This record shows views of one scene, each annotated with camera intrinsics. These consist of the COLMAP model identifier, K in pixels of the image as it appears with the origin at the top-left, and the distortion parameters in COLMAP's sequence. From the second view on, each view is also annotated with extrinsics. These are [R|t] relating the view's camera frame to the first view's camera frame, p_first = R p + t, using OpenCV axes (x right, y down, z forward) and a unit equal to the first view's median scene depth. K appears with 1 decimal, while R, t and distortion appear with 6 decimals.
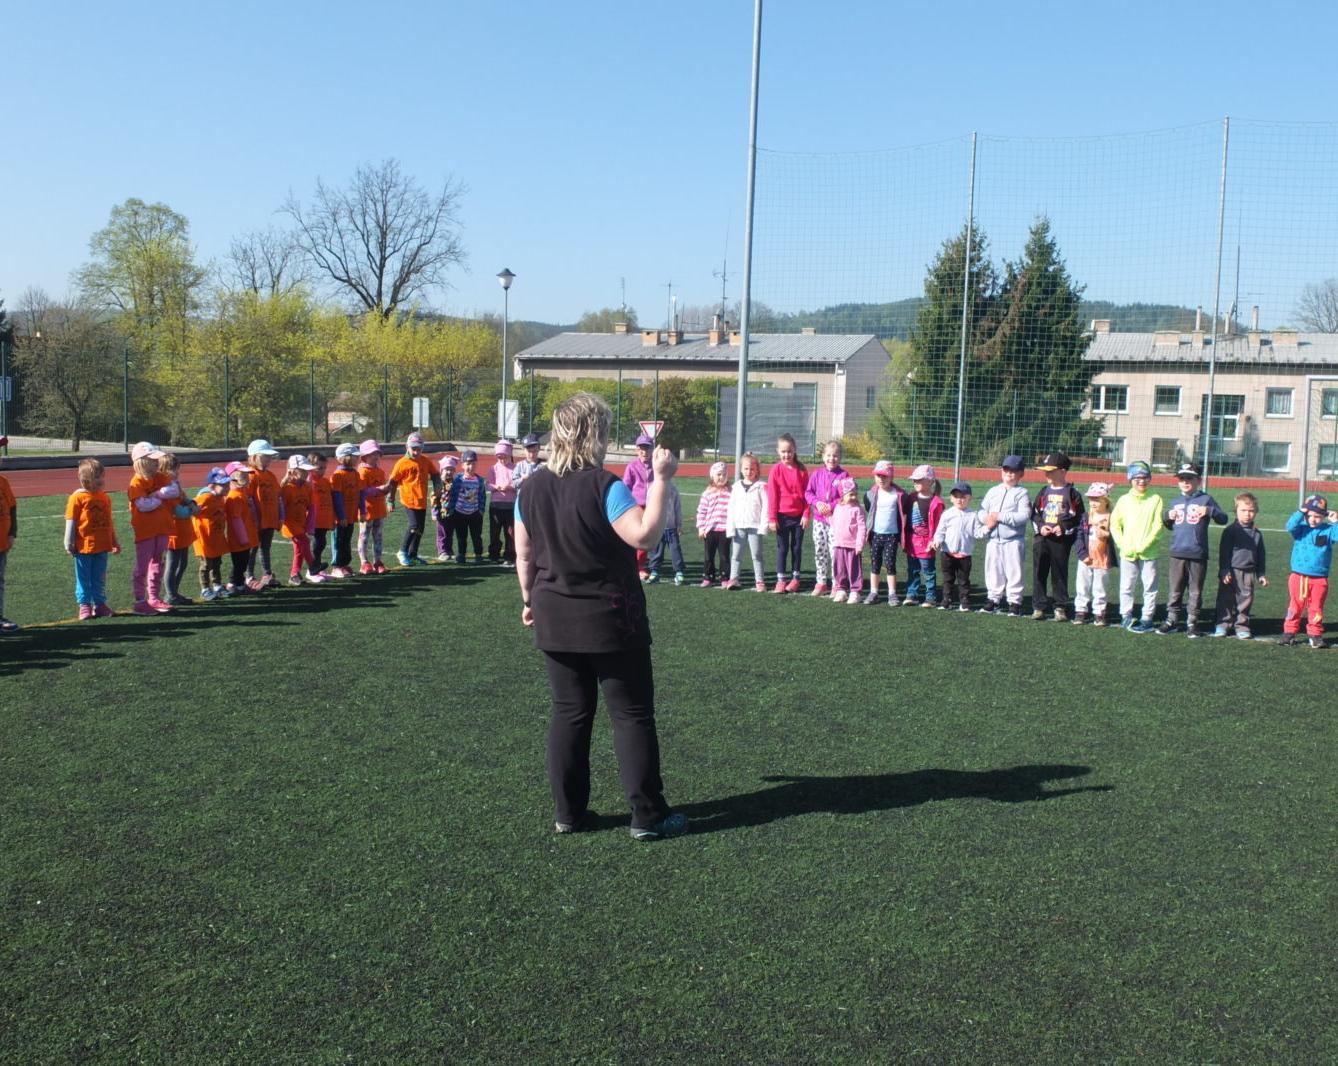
lens RADIAL K [[1312.2, 0, 669.4], [0, 1312.2, 512.4], [0, 0, 1]] dist [-0.040153, 0.049363]
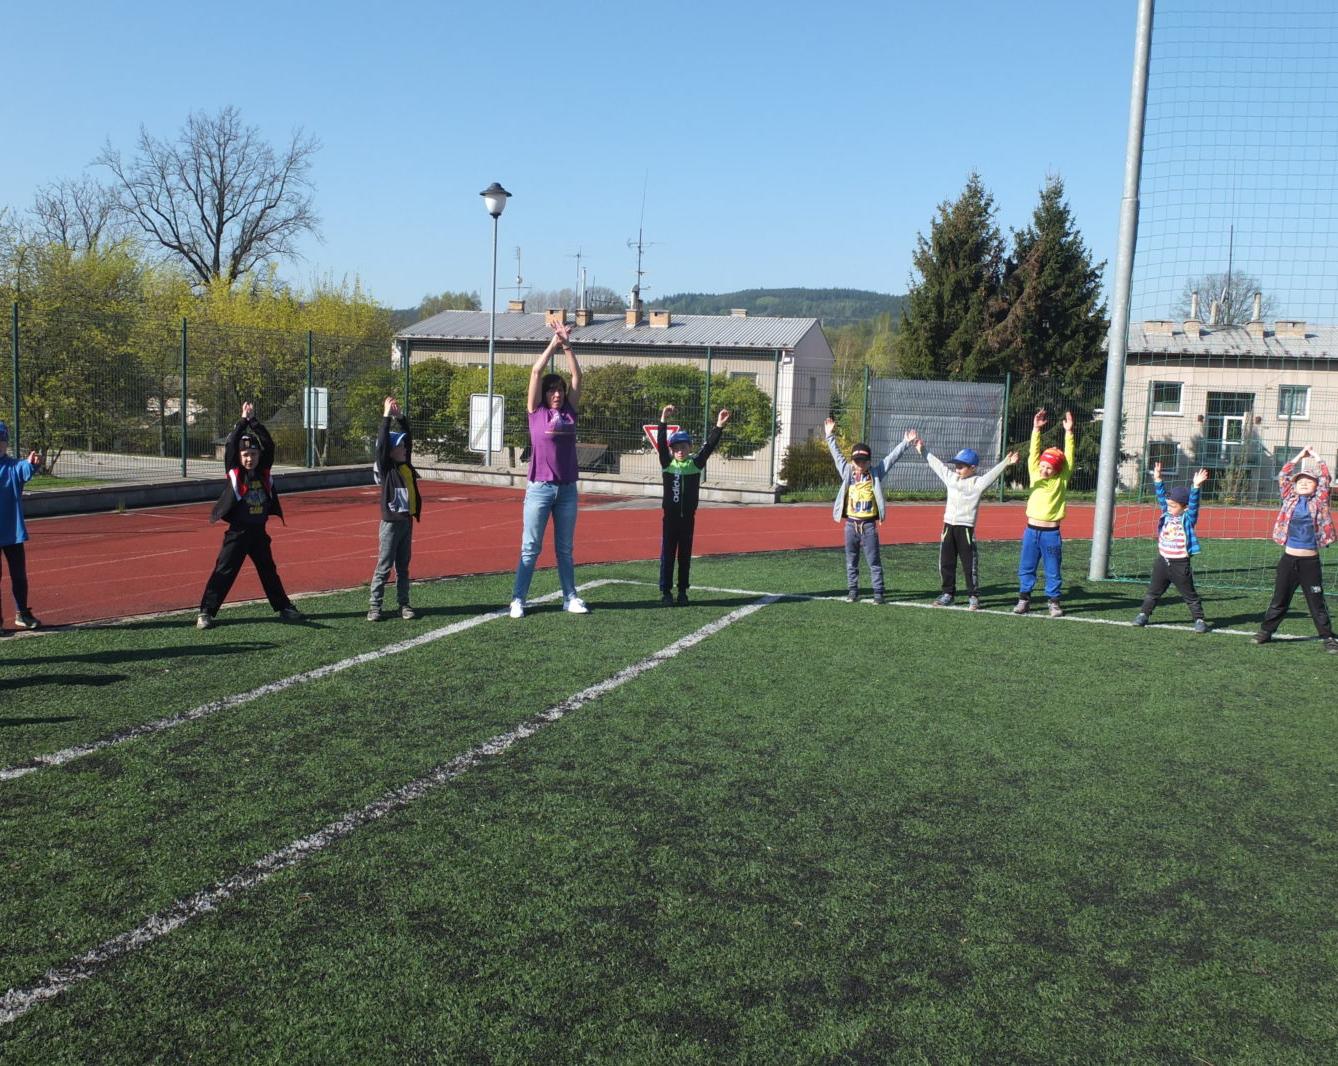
lens RADIAL K [[1312.2, 0, 669.4], [0, 1312.2, 512.4], [0, 0, 1]] dist [-0.040153, 0.049363]
pose [[0.991896, -0.000074, 0.127051, -0.059131], [-0.000994, 0.999965, 0.008346, -0.017091], [-0.127047, -0.008404, 0.991861, 0.180886]]
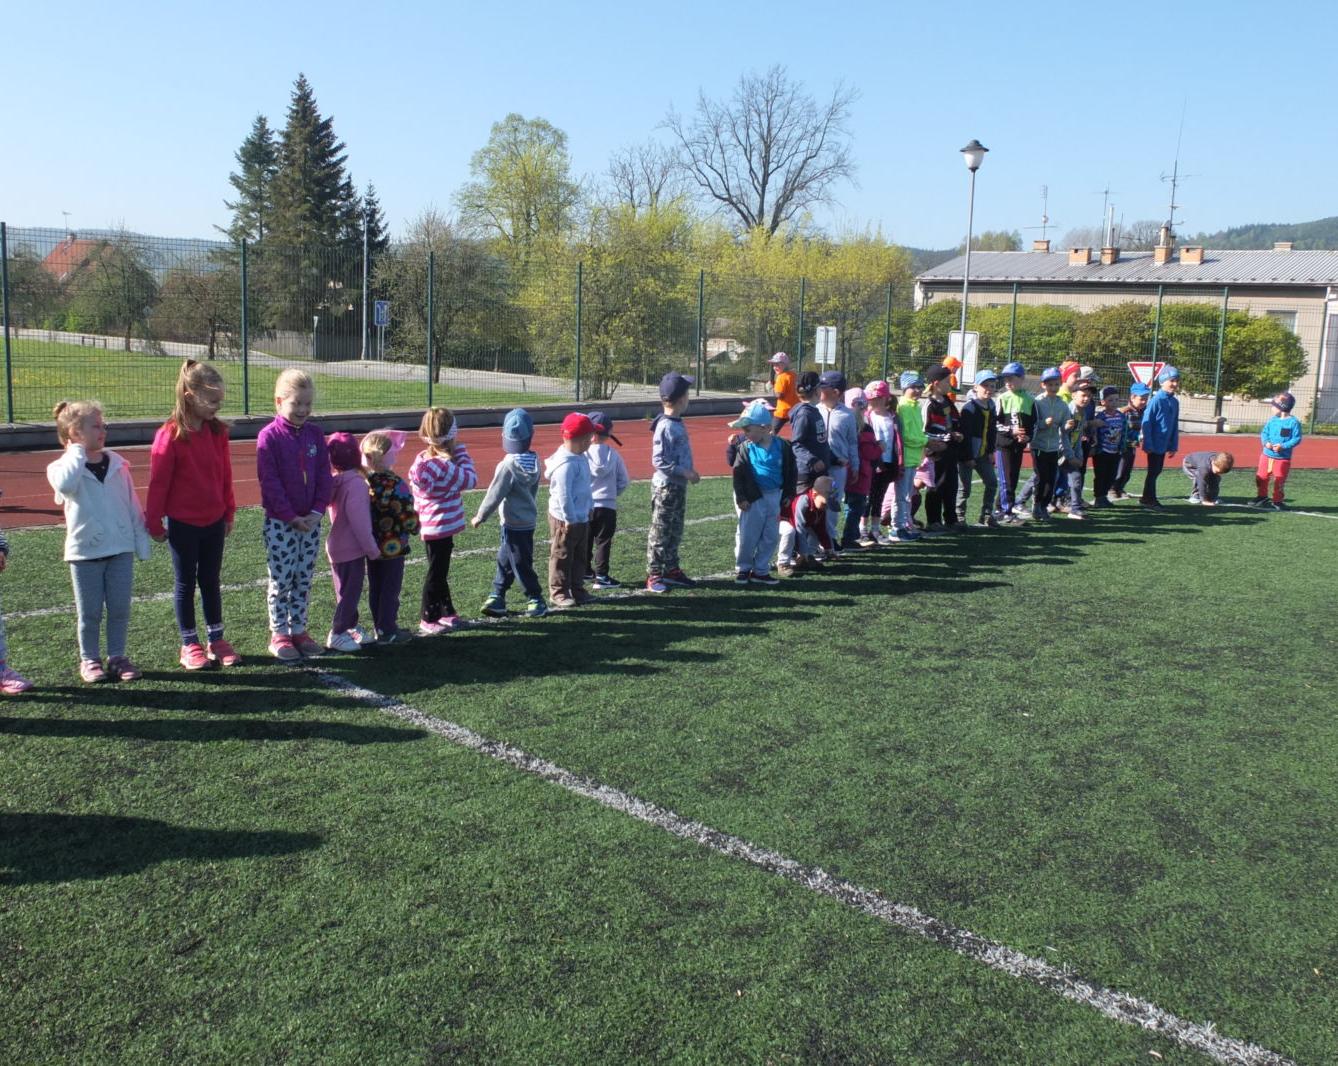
lens RADIAL K [[1298.2, 0, 642.8], [0, 1298.2, 526.6], [0, 0, 1]] dist [-0.043737, 0.032203]
pose [[0.955954, 0.049561, -0.289304, -0.041264], [-0.030019, 0.996981, 0.071603, -0.012670], [0.291979, -0.059765, 0.954556, 0.138555]]
